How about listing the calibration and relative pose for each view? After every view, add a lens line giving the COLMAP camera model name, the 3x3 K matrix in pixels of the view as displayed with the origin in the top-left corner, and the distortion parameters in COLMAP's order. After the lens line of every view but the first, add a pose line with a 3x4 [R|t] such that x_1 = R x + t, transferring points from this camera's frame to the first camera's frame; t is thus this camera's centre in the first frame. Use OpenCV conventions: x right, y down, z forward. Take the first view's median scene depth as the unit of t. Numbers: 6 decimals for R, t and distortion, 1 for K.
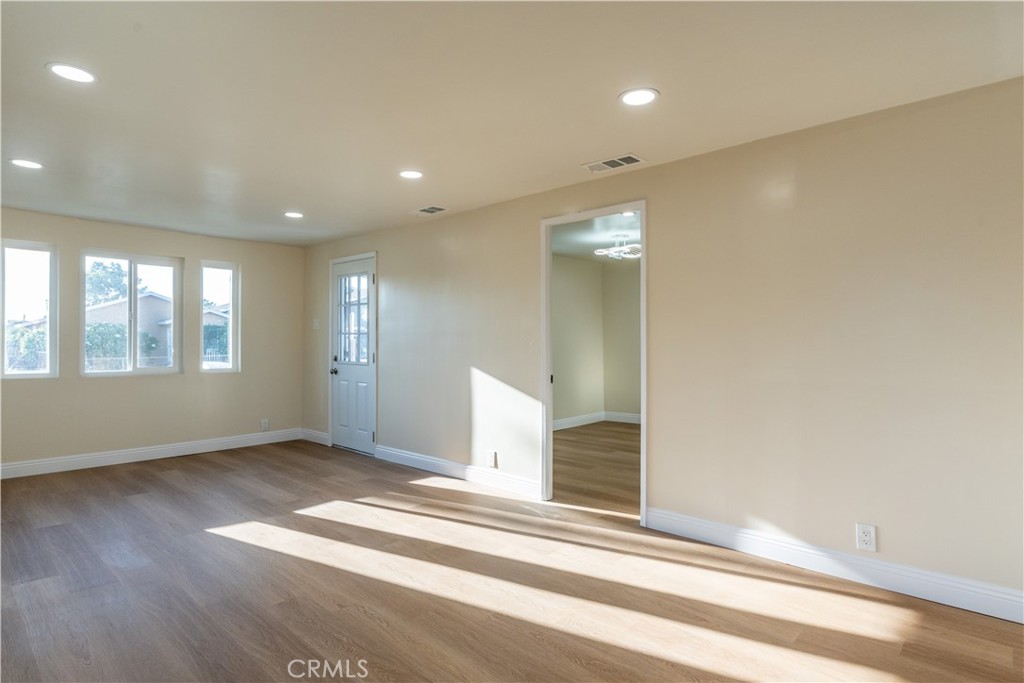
lens RADIAL K [[520.5, 0, 513.5], [0, 520.5, 346.7], [0, 0, 1]] dist [-0.001156, 0.000032]
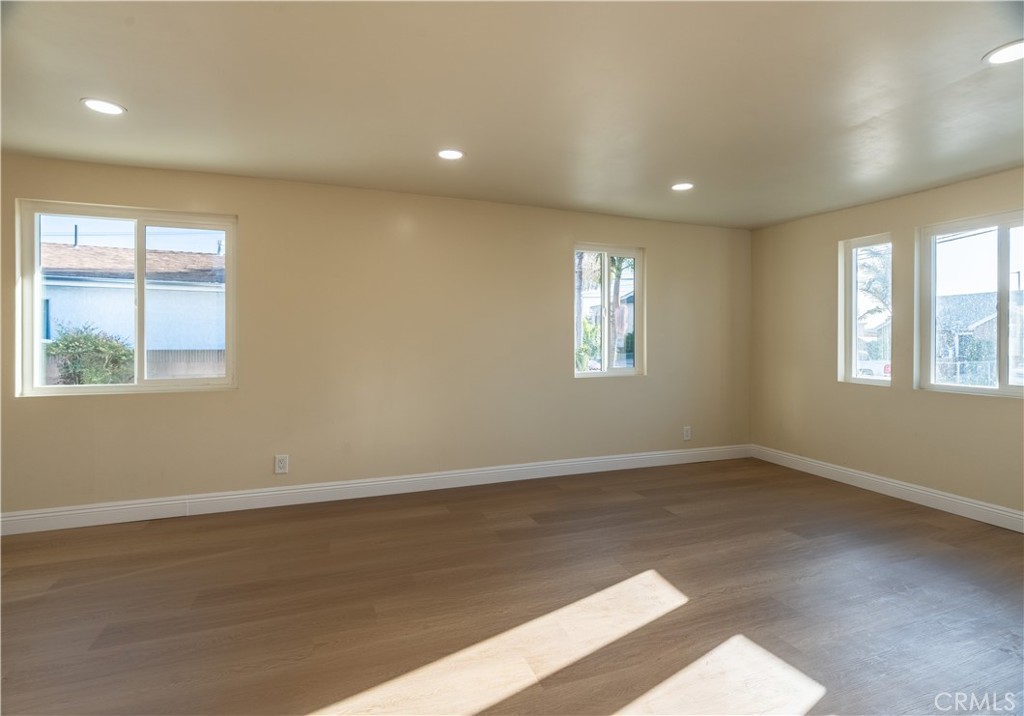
lens RADIAL K [[503.4, 0, 527.7], [0, 503.4, 334.9], [0, 0, 1]] dist [-0.002311, -0.000361]
pose [[-0.432787, -0.015171, -0.901369, 0.143216], [-0.014514, 0.999846, -0.009860, -0.009869], [0.901379, 0.008816, -0.432940, 0.834252]]
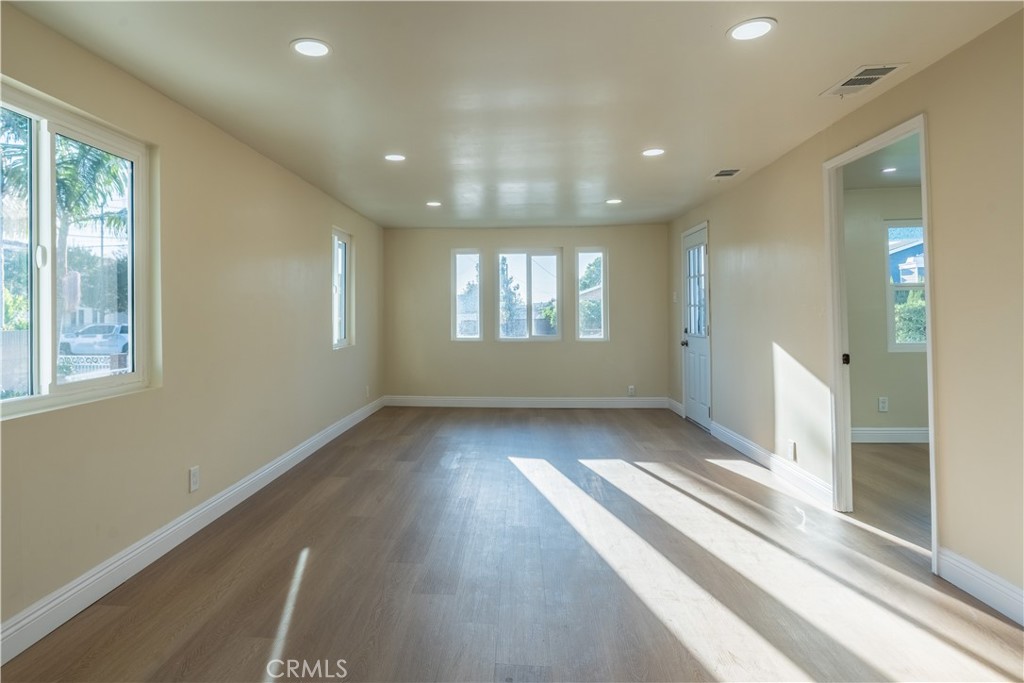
lens RADIAL K [[557.4, 0, 507.4], [0, 557.4, 308.7], [0, 0, 1]] dist [0.001432, 0.000717]
pose [[0.653180, -0.017116, -0.757009, 0.338238], [0.003315, 0.999800, -0.019746, 0.000343], [0.757195, 0.010388, 0.653106, 0.047288]]
